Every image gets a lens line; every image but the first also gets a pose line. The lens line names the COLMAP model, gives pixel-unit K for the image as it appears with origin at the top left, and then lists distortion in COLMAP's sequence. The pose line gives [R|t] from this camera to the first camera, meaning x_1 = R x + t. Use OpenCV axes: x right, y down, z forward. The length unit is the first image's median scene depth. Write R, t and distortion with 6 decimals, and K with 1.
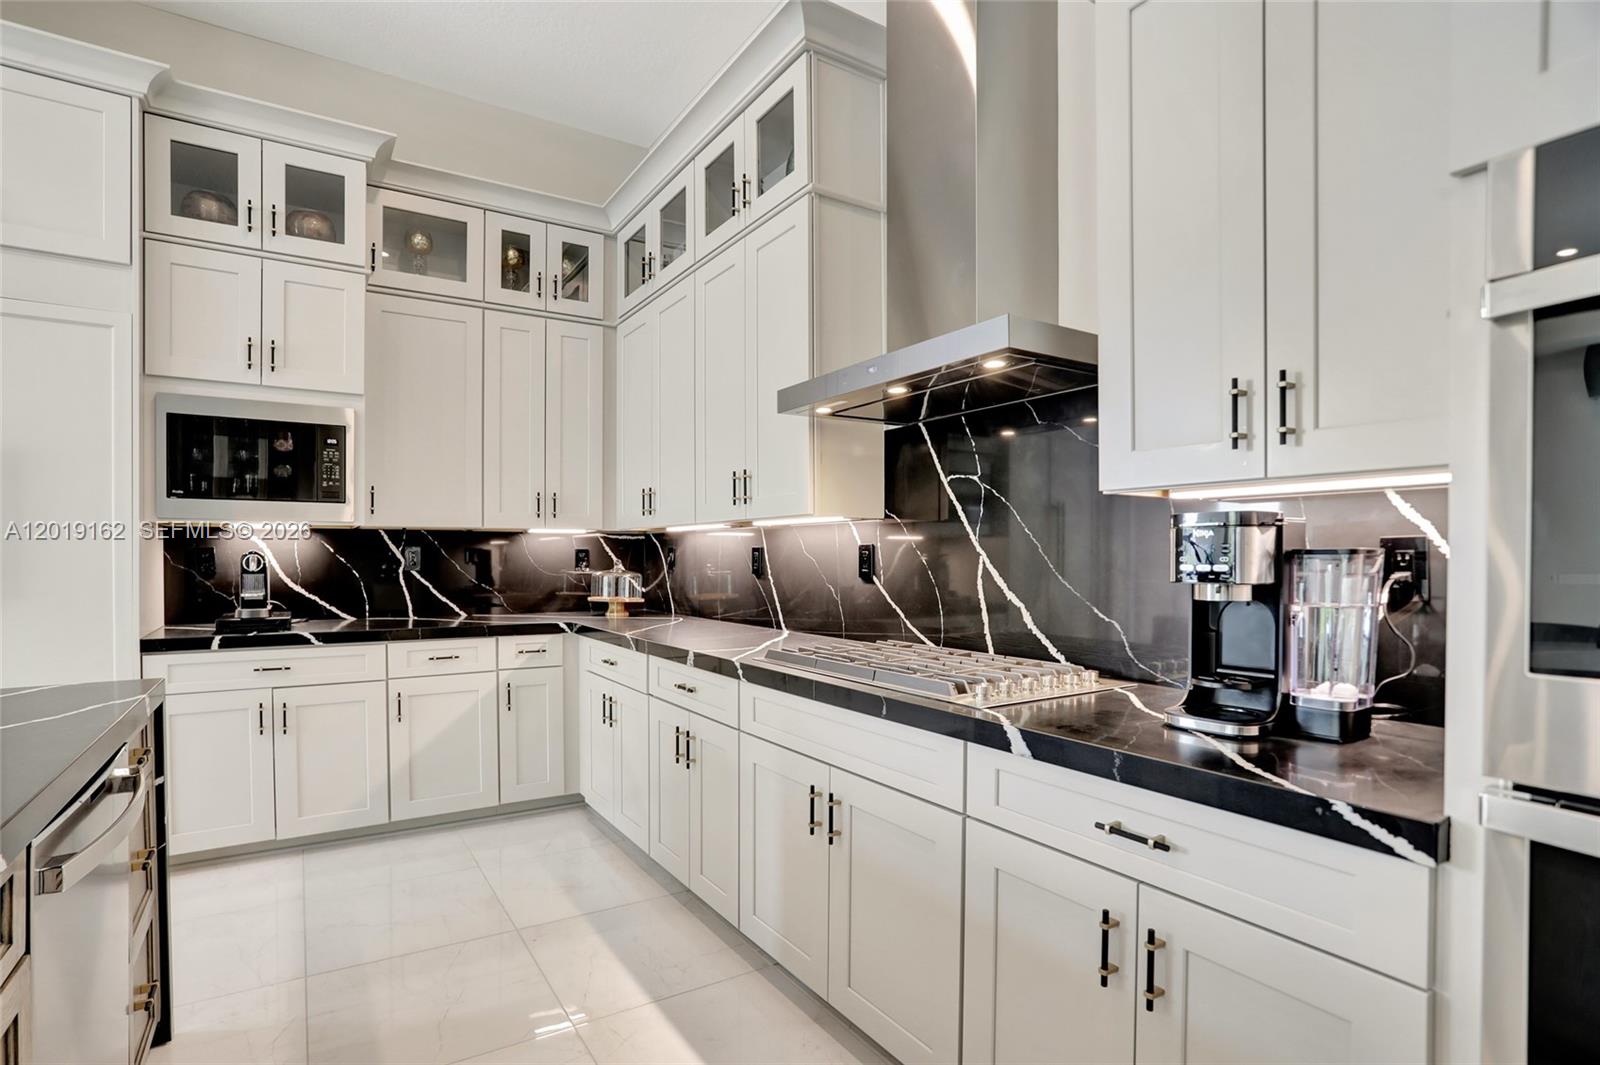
lens RADIAL K [[782.3, 0, 765.4], [0, 782.3, 563.3], [0, 0, 1]] dist [-0.051550, 0.016923]
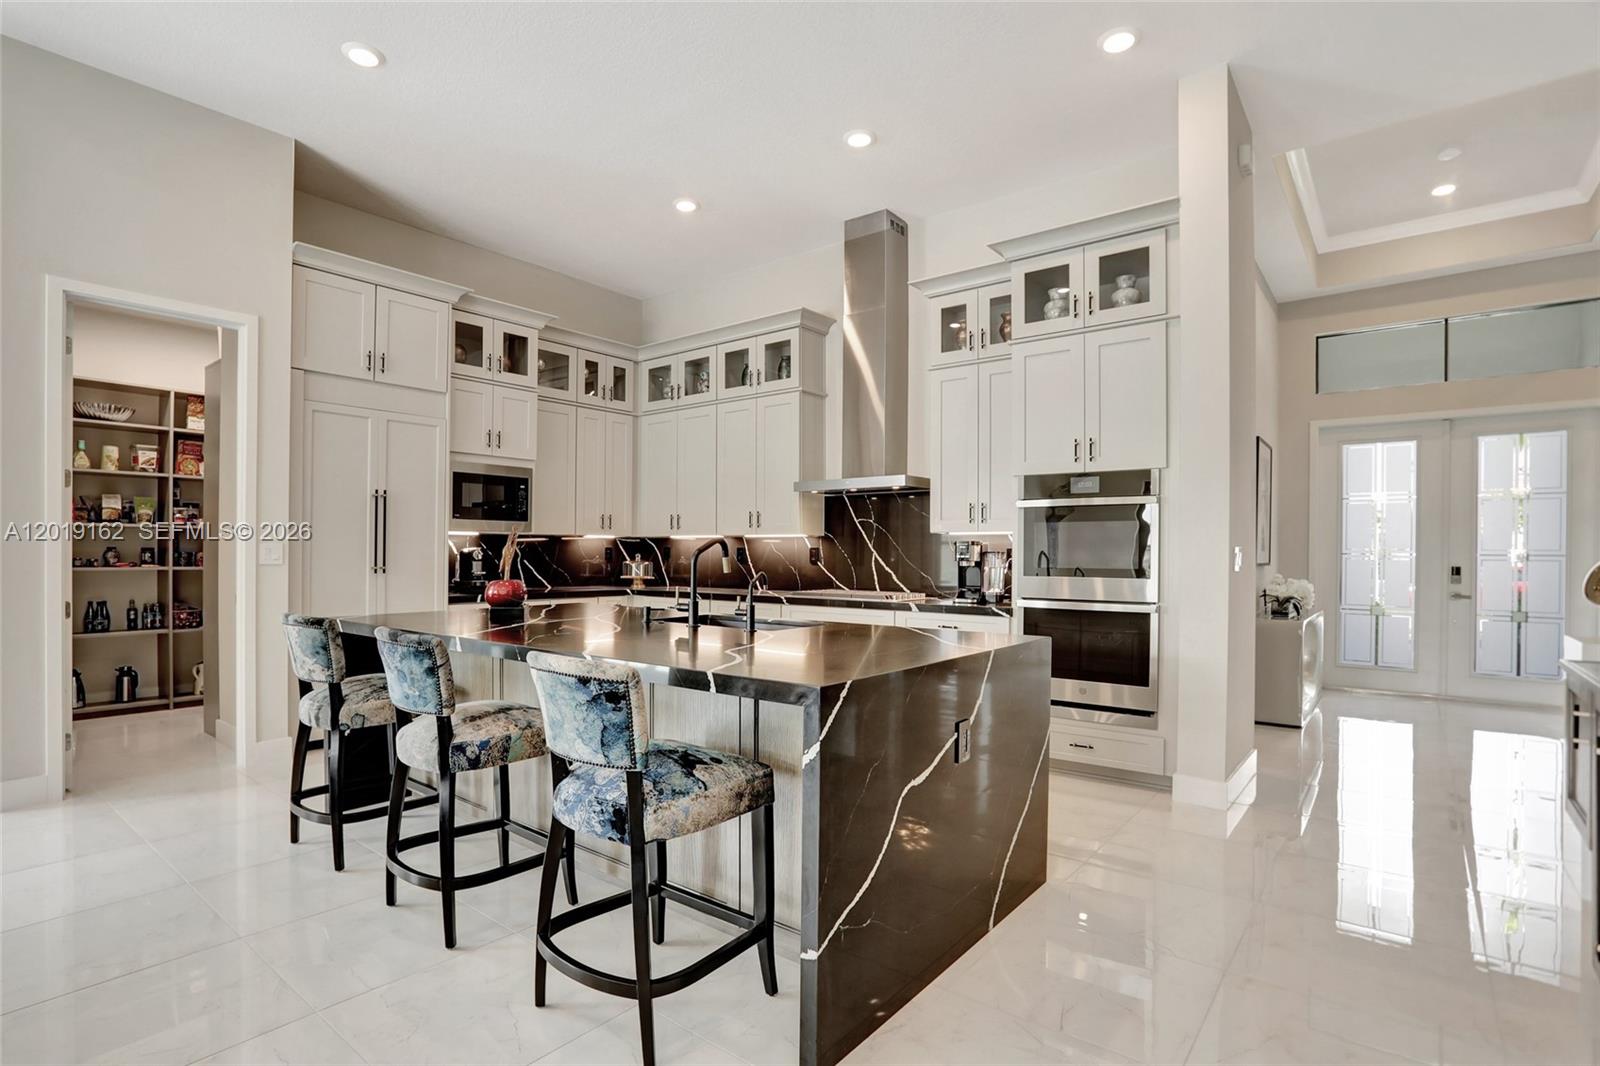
lens RADIAL K [[782.3, 0, 774.1], [0, 782.3, 547.9], [0, 0, 1]] dist [-0.051550, 0.016923]
pose [[0.941604, 0.004569, 0.336690, -0.837390], [-0.000591, 0.999929, -0.011916, 0.004995], [-0.336721, 0.011021, 0.941540, -1.199626]]
